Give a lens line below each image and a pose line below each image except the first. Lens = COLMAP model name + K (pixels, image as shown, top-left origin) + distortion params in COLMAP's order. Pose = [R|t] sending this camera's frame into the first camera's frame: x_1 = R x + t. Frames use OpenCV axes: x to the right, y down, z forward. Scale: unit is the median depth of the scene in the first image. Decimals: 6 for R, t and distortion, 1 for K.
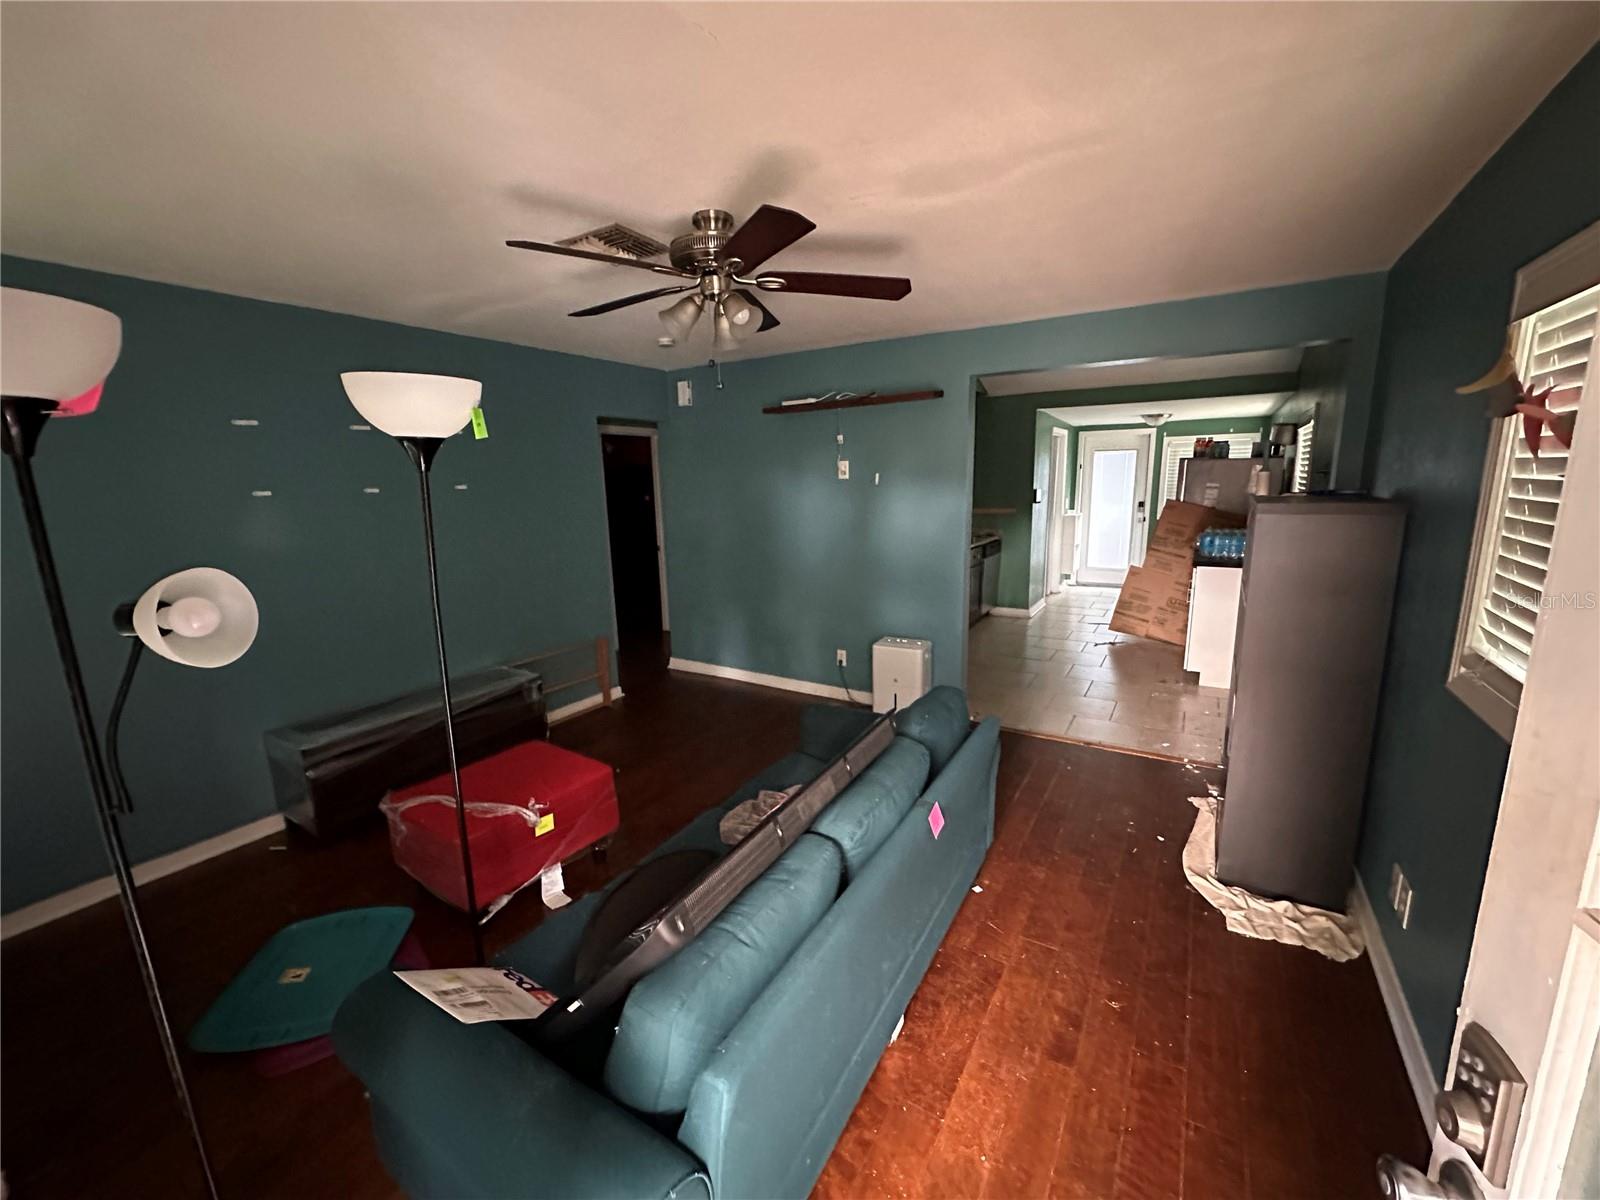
lens RADIAL K [[641.6, 0, 798.8], [0, 641.6, 598.6], [0, 0, 1]] dist [-0.001778, 0.001000]
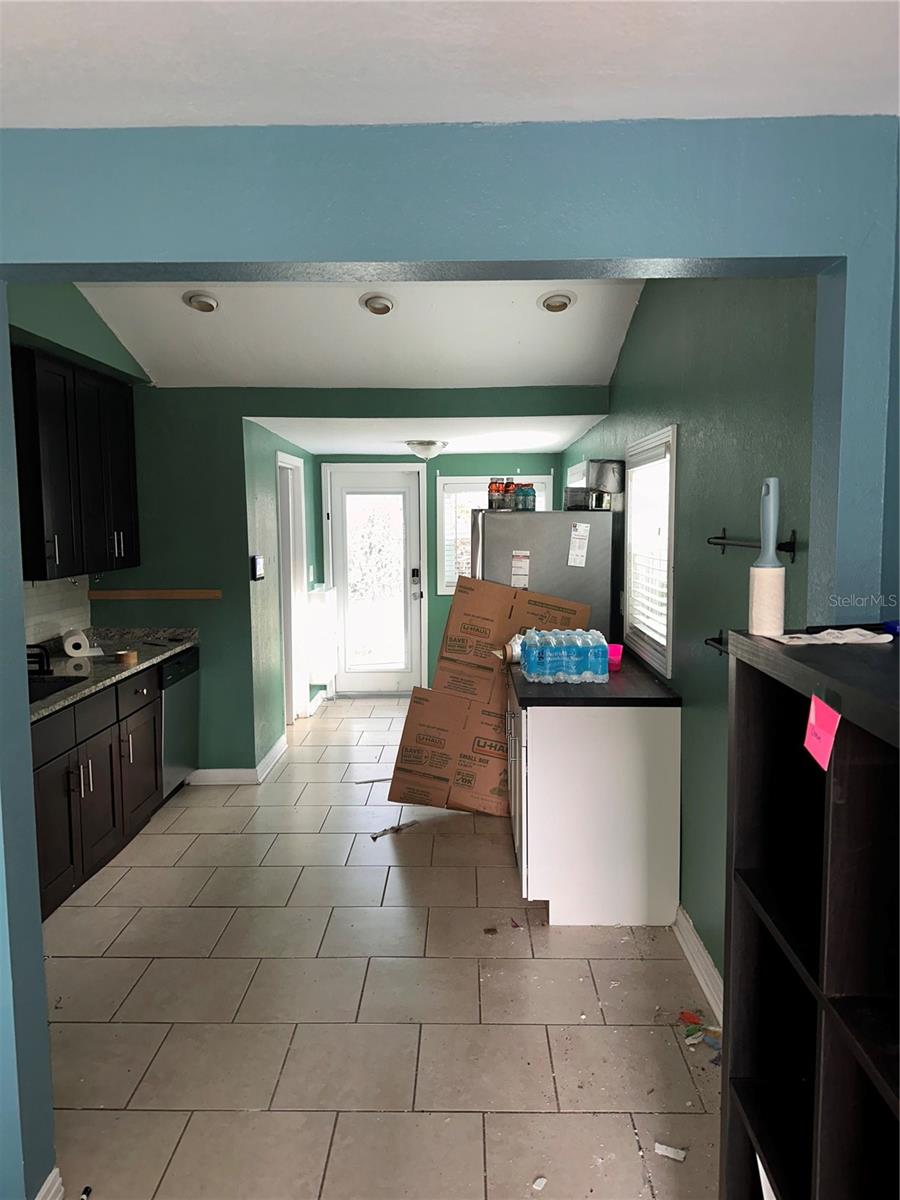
lens RADIAL K [[842.0, 0, 450.0], [0, 842.0, 600.0], [0, 0, 1]] dist [0.074678, -0.083537]
pose [[0.858395, -0.034417, 0.511834, 0.140409], [0.082238, 0.994075, -0.071075, -0.067598], [-0.506355, 0.103103, 0.856139, 0.287120]]
